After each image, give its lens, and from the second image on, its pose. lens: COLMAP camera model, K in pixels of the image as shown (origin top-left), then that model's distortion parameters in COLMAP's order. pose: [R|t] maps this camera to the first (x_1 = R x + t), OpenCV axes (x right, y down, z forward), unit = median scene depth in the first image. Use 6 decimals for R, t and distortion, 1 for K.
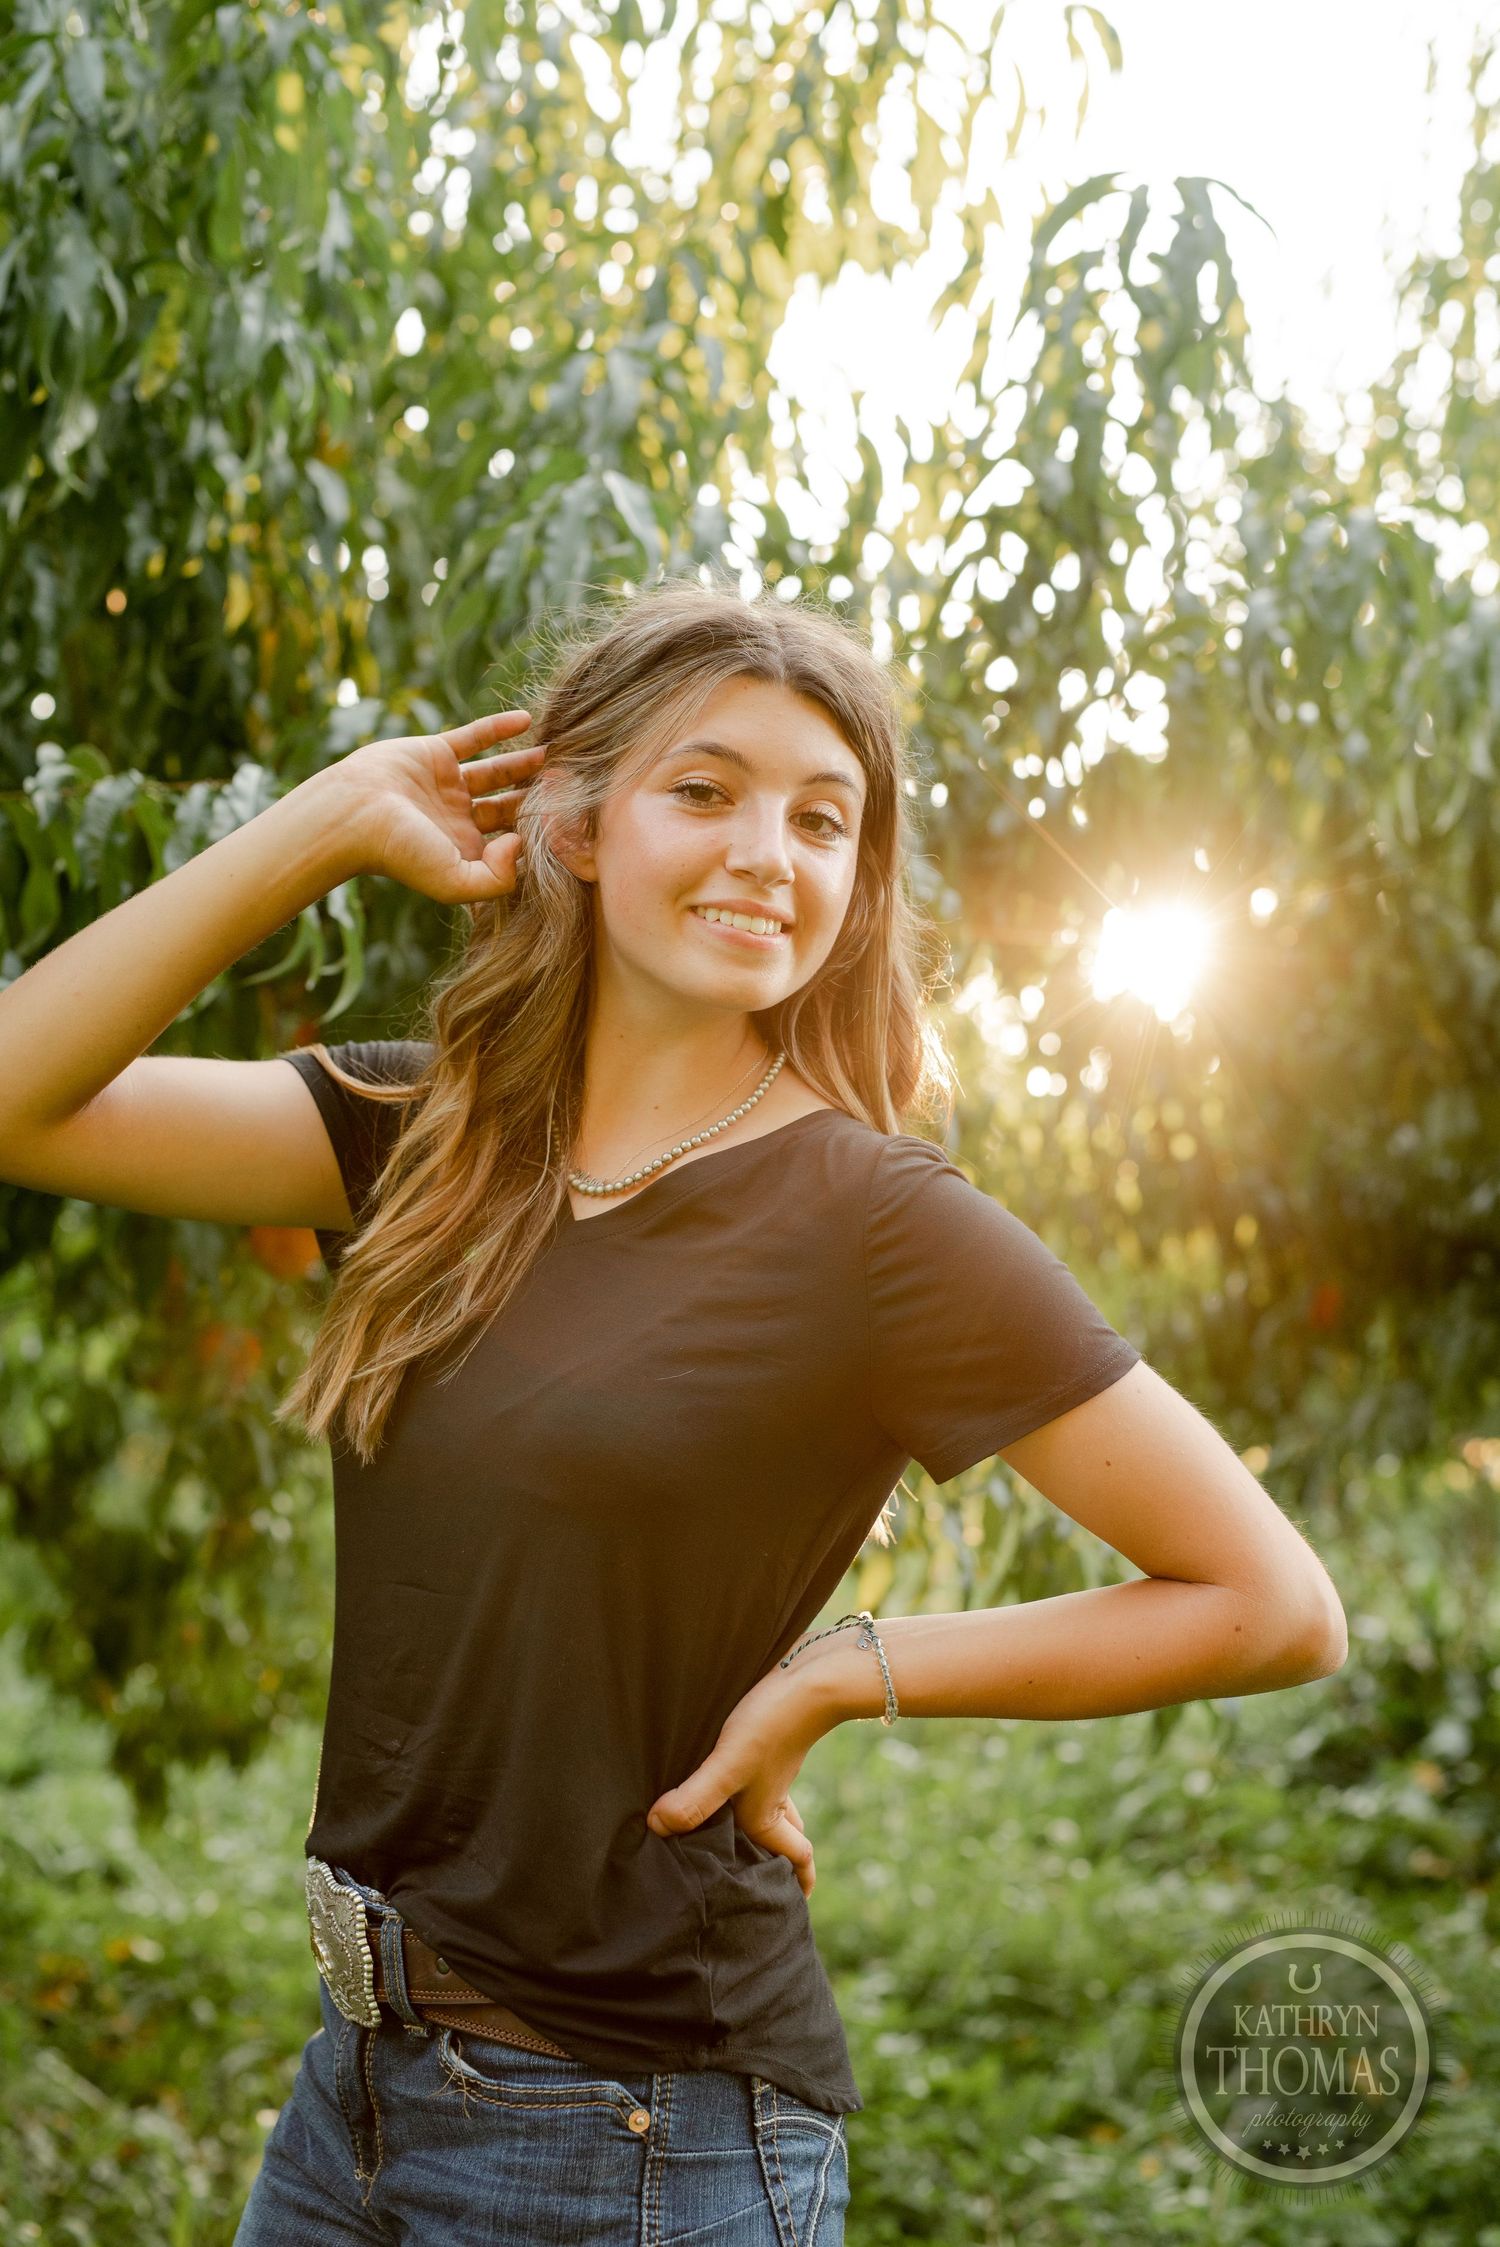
lens RADIAL K [[3176.9, 0, 750.0], [0, 3176.9, 1123.5], [0, 0, 1]] dist [-0.020558, 0.048601]
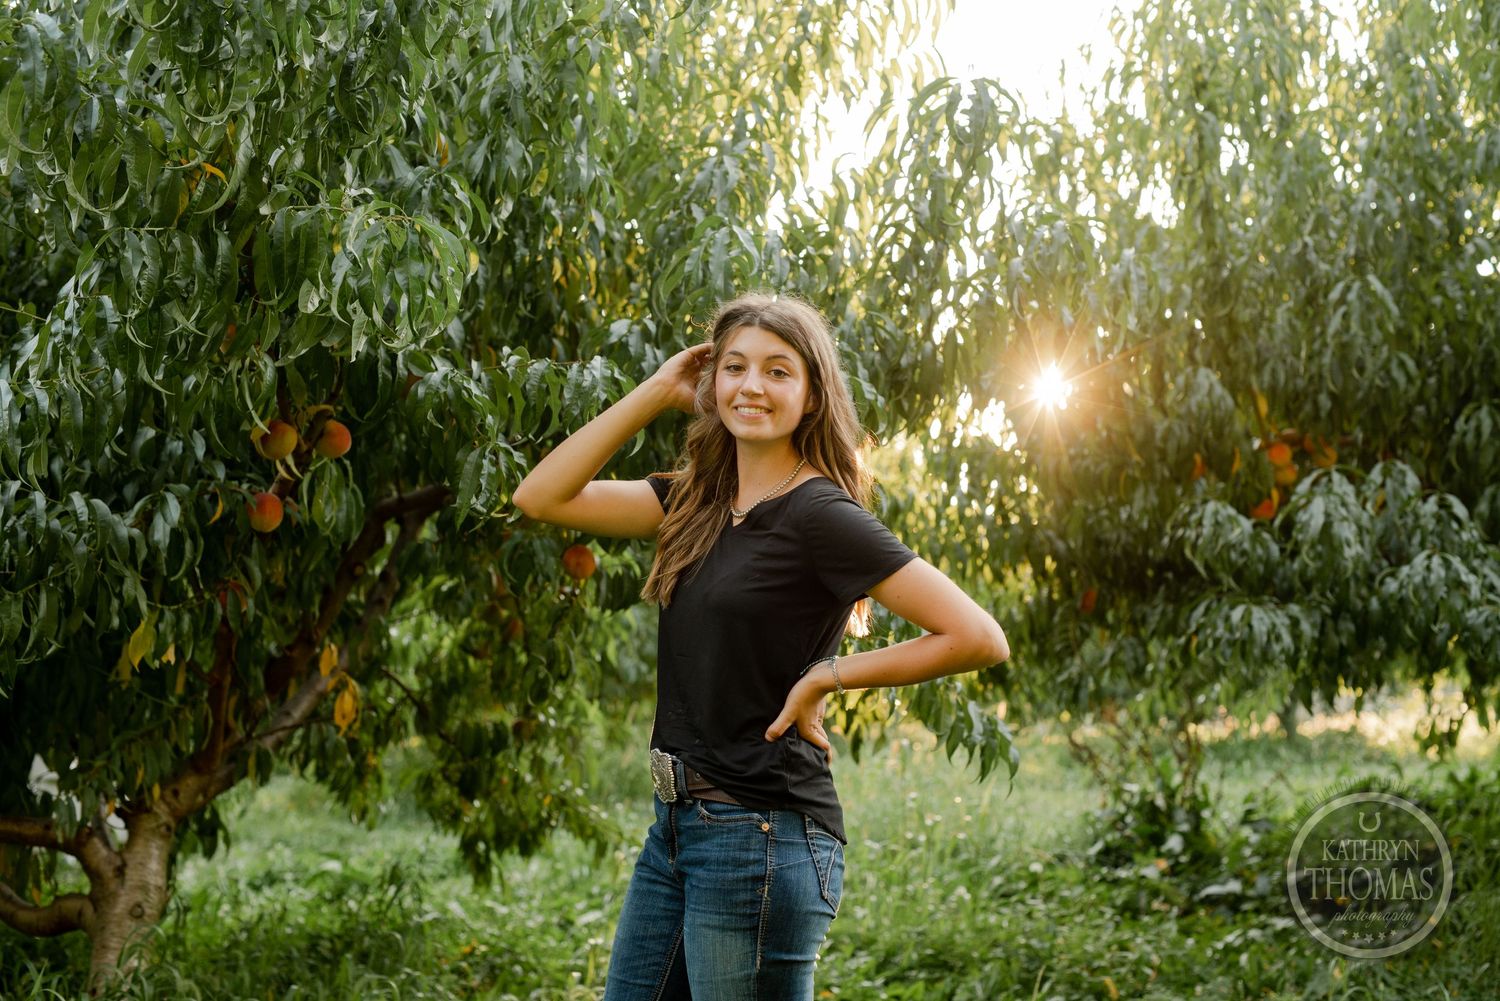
lens RADIAL K [[2120.8, 0, 750.0], [0, 2120.8, 500.5], [0, 0, 1]] dist [-0.020558, 0.048601]
pose [[0.999704, -0.021109, -0.012078, -0.009879], [0.020900, 0.999634, -0.017170, 0.021445], [0.012436, 0.016912, 0.999780, -0.413431]]
